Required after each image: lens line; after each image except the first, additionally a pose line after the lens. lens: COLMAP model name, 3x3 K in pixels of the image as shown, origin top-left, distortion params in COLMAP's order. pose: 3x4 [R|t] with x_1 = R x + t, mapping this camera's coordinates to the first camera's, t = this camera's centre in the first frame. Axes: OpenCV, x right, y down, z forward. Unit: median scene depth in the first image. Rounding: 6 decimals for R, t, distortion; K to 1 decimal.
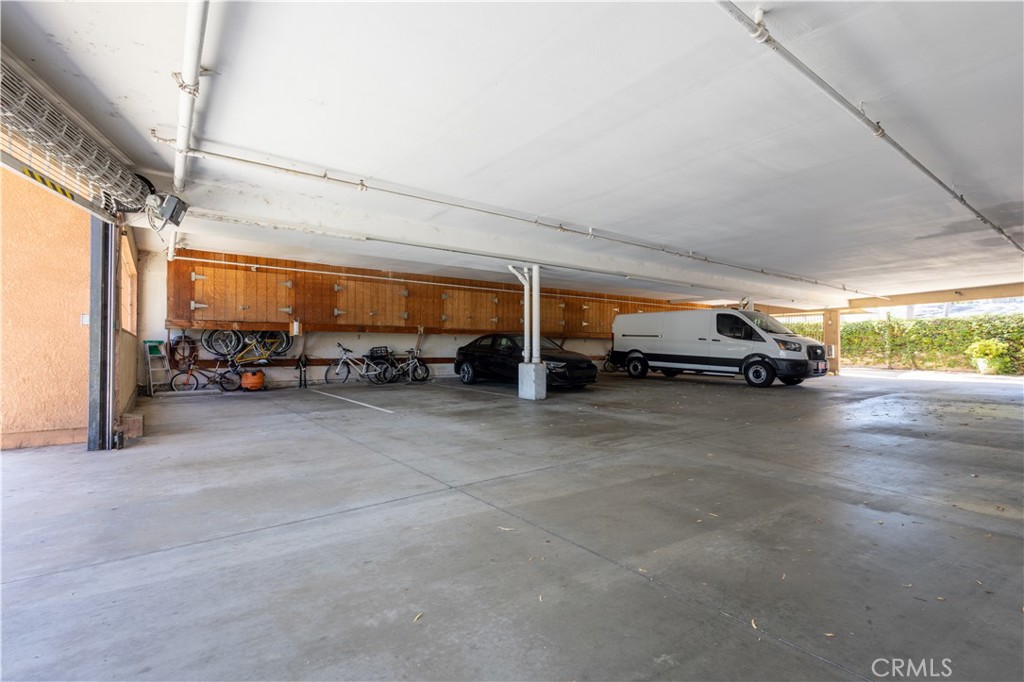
lens RADIAL K [[472.7, 0, 509.5], [0, 472.7, 337.9], [0, 0, 1]] dist [-0.004893, -0.000835]
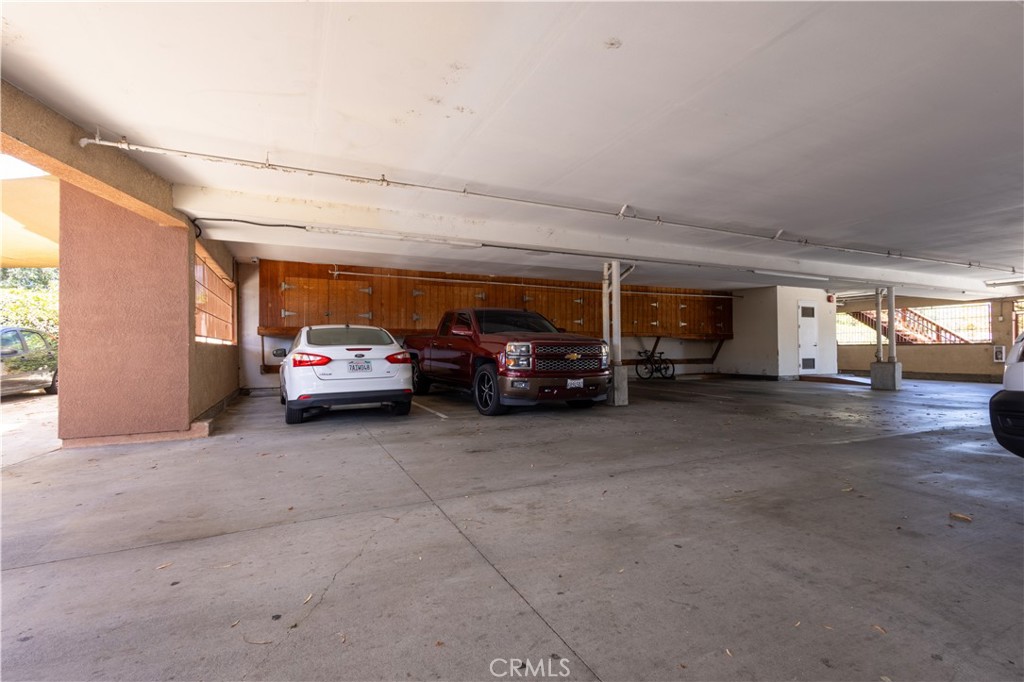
lens RADIAL K [[472.7, 0, 508.6], [0, 472.7, 350.3], [0, 0, 1]] dist [-0.004893, -0.000835]
pose [[0.972188, -0.002673, -0.234186, 0.241706], [0.007523, 0.999775, 0.019819, 0.001853], [0.234081, -0.021029, 0.971990, 0.199247]]
